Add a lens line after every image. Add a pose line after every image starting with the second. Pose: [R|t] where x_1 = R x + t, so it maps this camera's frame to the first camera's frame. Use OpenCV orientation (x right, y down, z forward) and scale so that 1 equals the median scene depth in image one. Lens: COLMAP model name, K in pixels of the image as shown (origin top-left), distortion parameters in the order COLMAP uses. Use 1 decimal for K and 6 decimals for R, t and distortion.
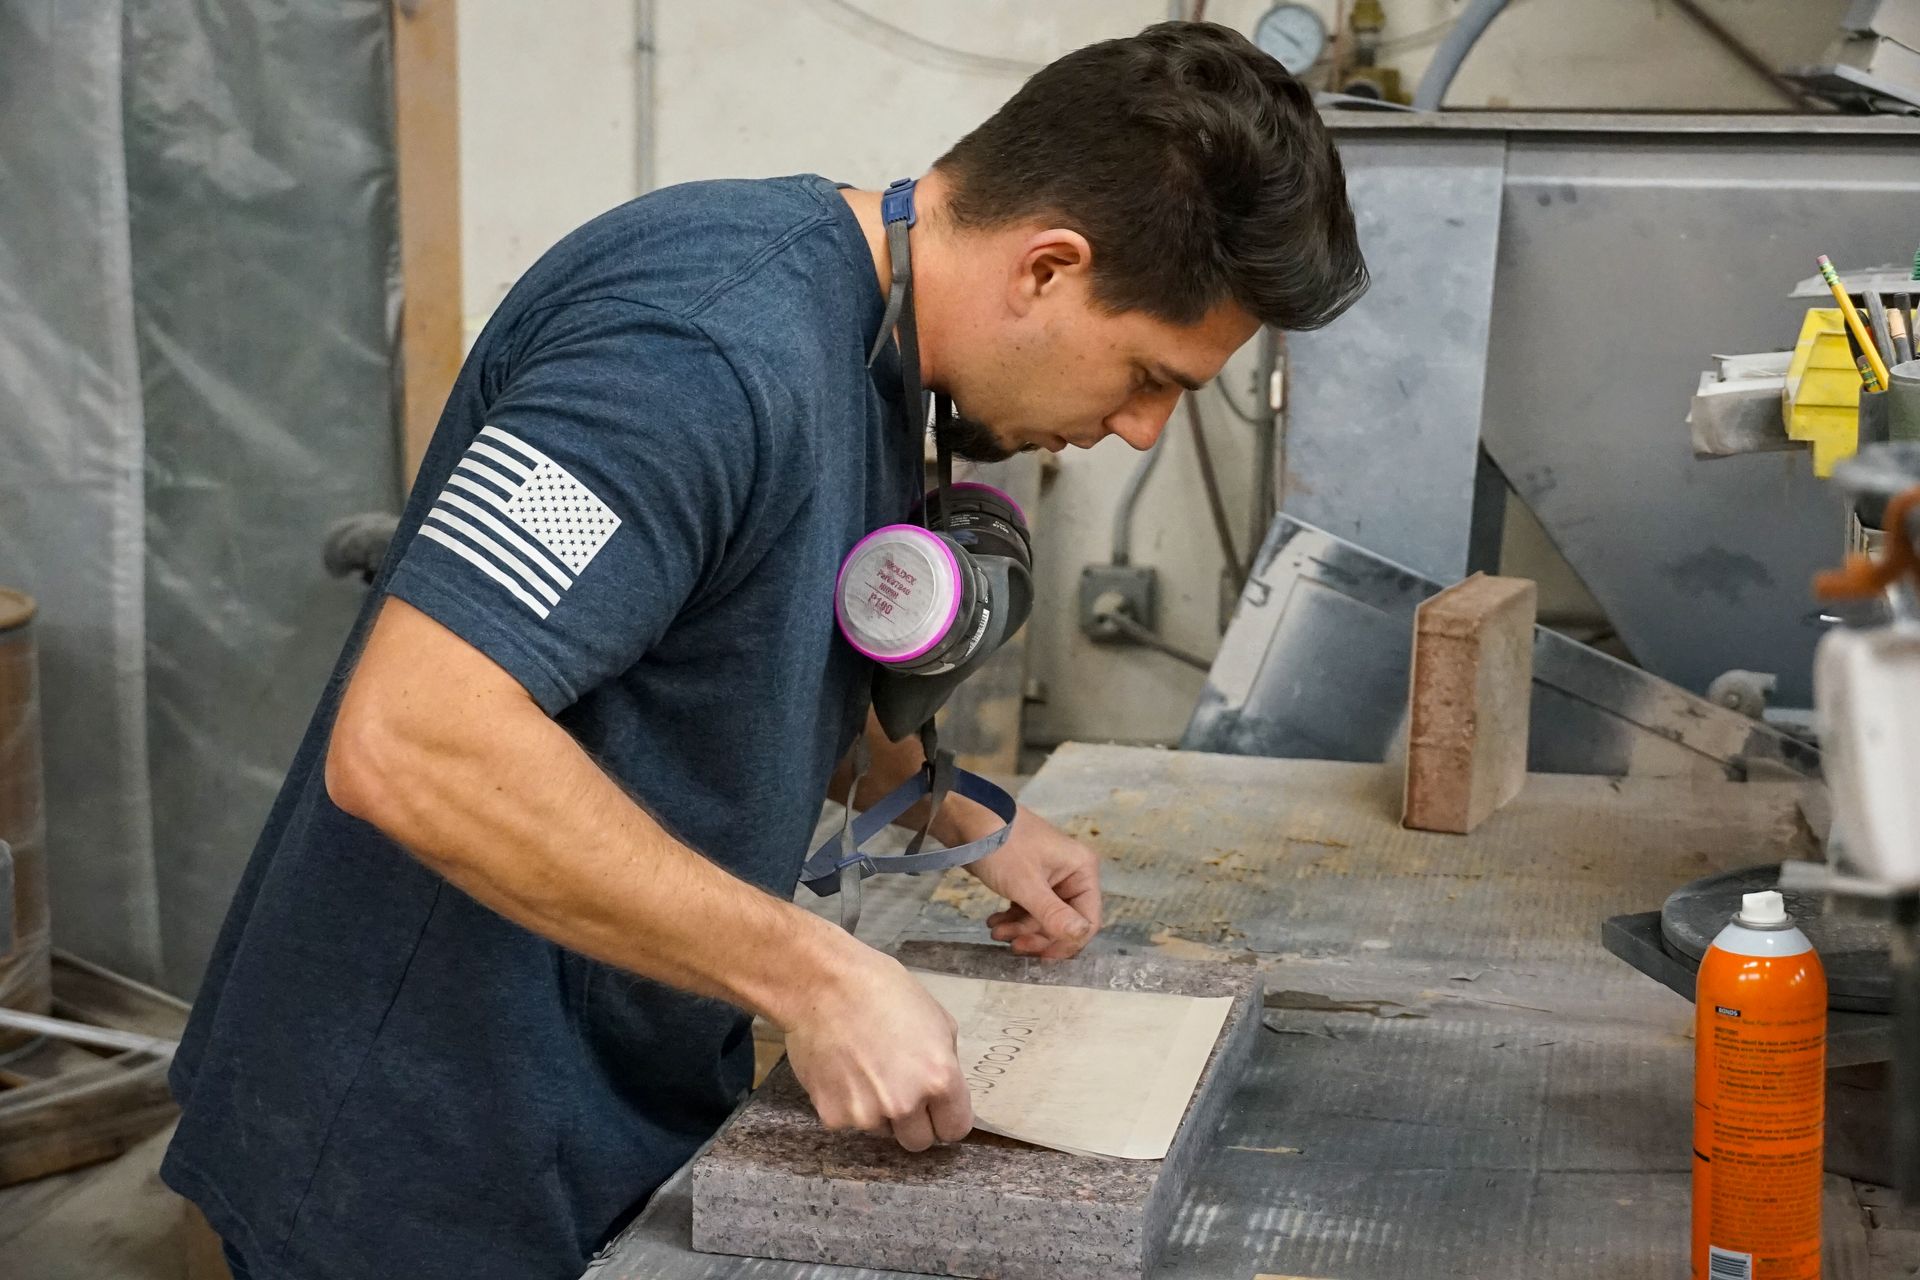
lens RADIAL K [[3260.7, 0, 960.0], [0, 3260.7, 640.0], [0, 0, 1]] dist [0.110133, -0.266238]
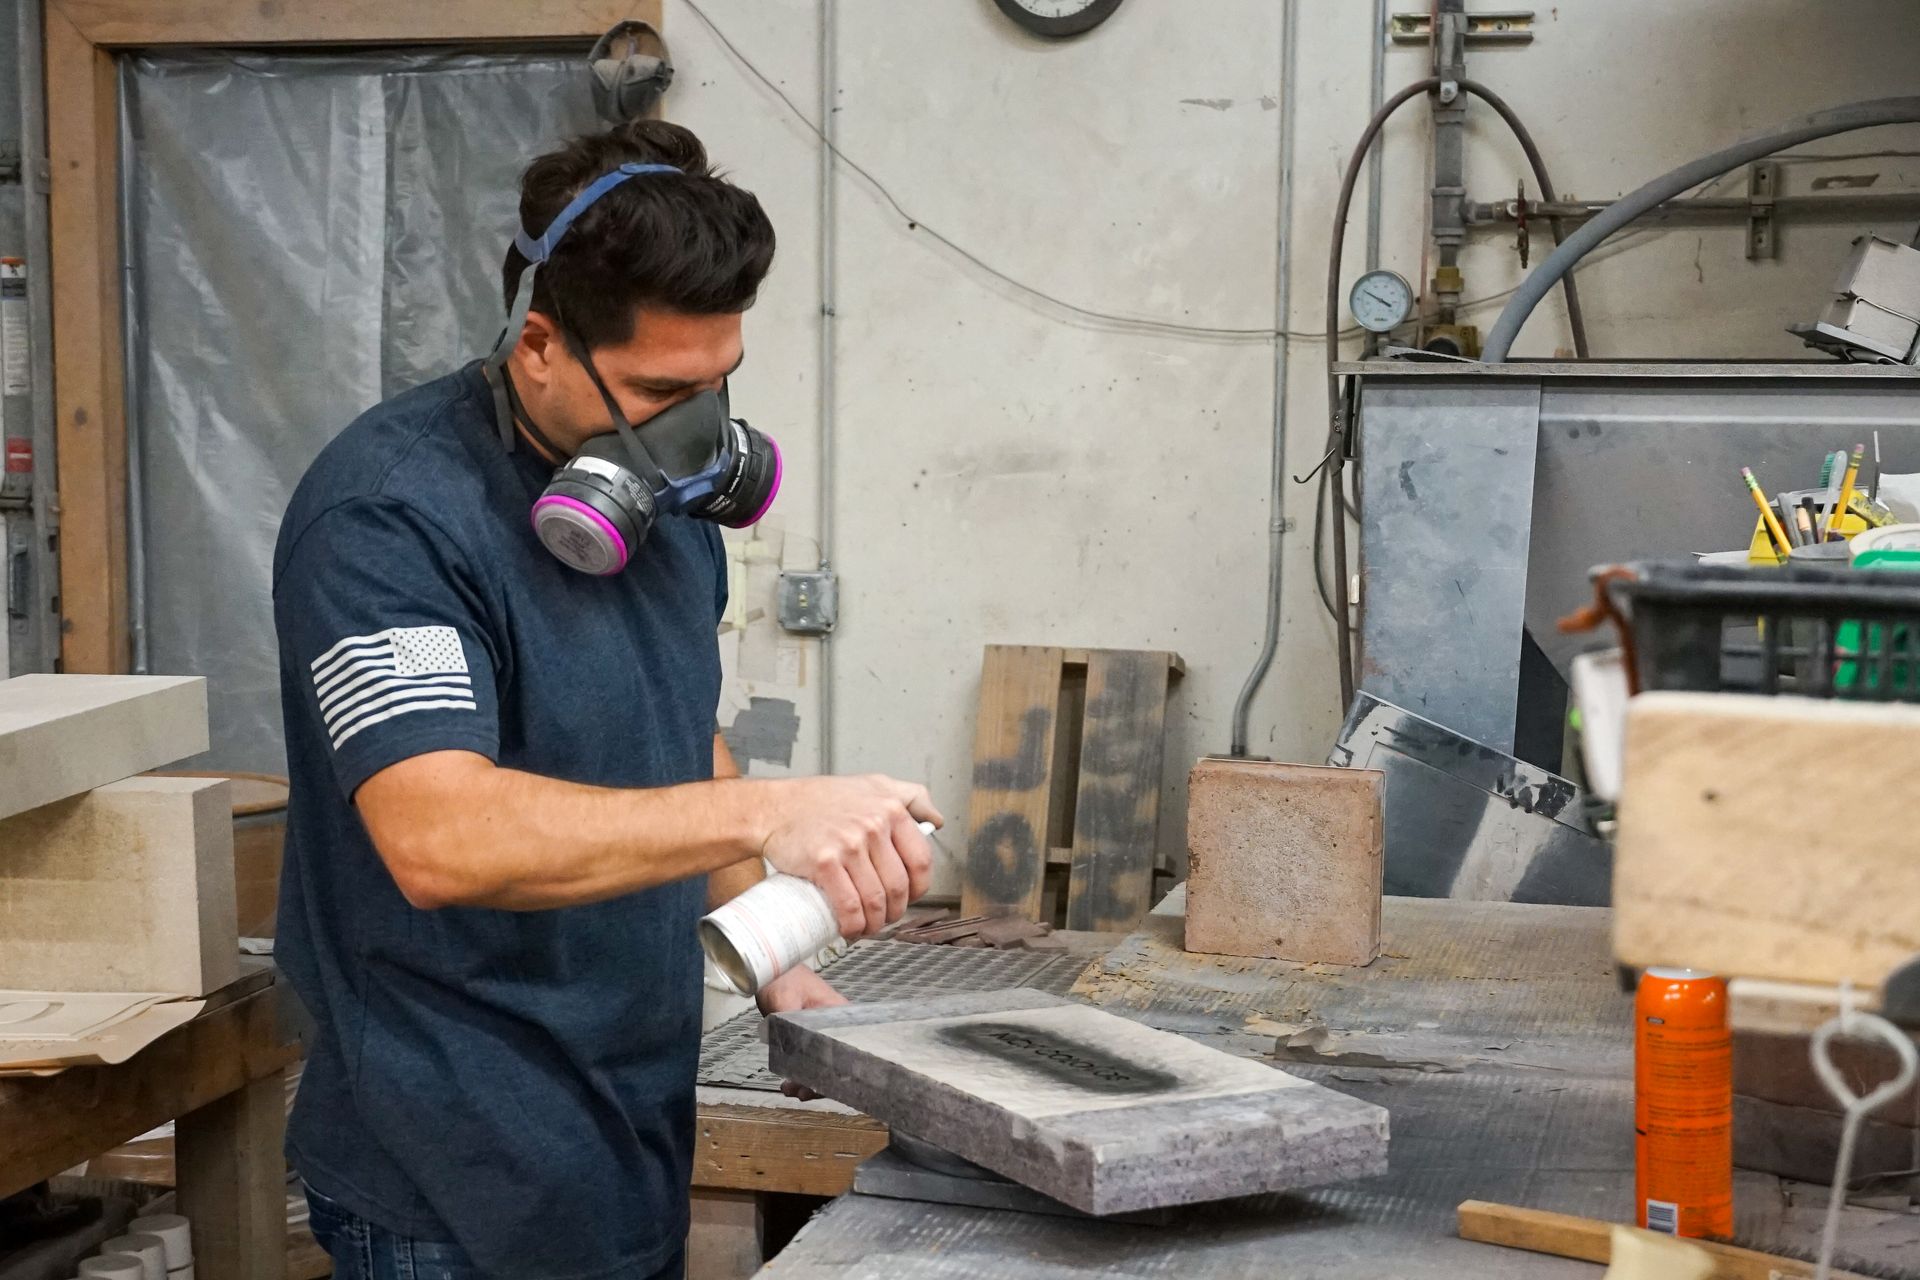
lens RADIAL K [[3177.1, 0, 948.3], [0, 3177.1, 637.9], [0, 0, 1]] dist [0.055473, 0.109750]
pose [[0.998763, -0.002067, -0.049684, 0.005257], [-0.001642, 0.997220, -0.074495, 0.033606], [0.049700, 0.074484, 0.995983, -0.206450]]
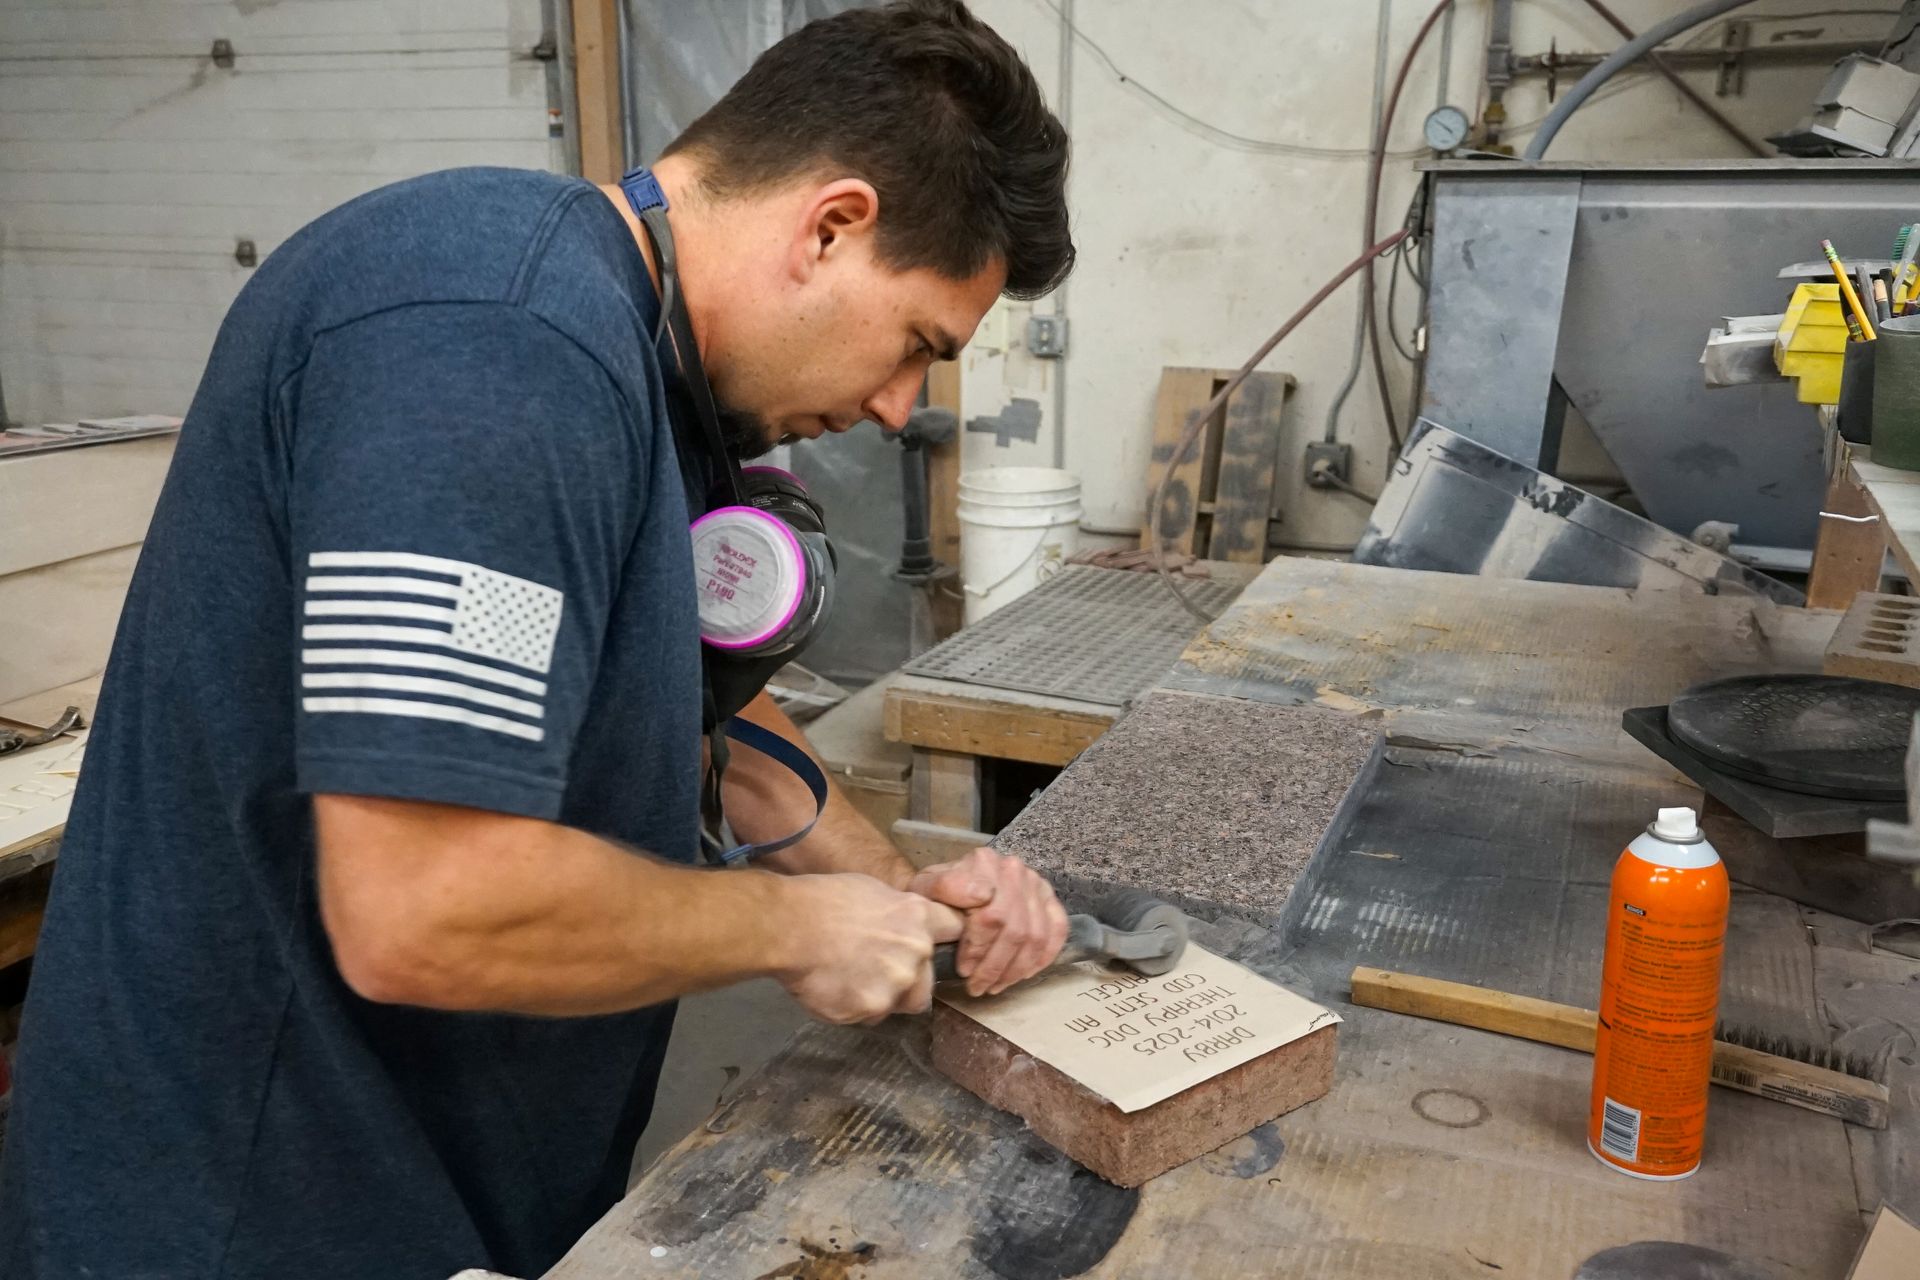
lens RADIAL K [[1649.5, 0, 960.0], [0, 1649.5, 640.0], [0, 0, 1]] dist [-0.015986, 0.062851]
pose [[0.983474, 0.039304, -0.176733, 0.026216], [-0.020836, 0.994236, 0.105165, -0.011938], [0.179848, -0.099745, 0.978624, 0.177456]]
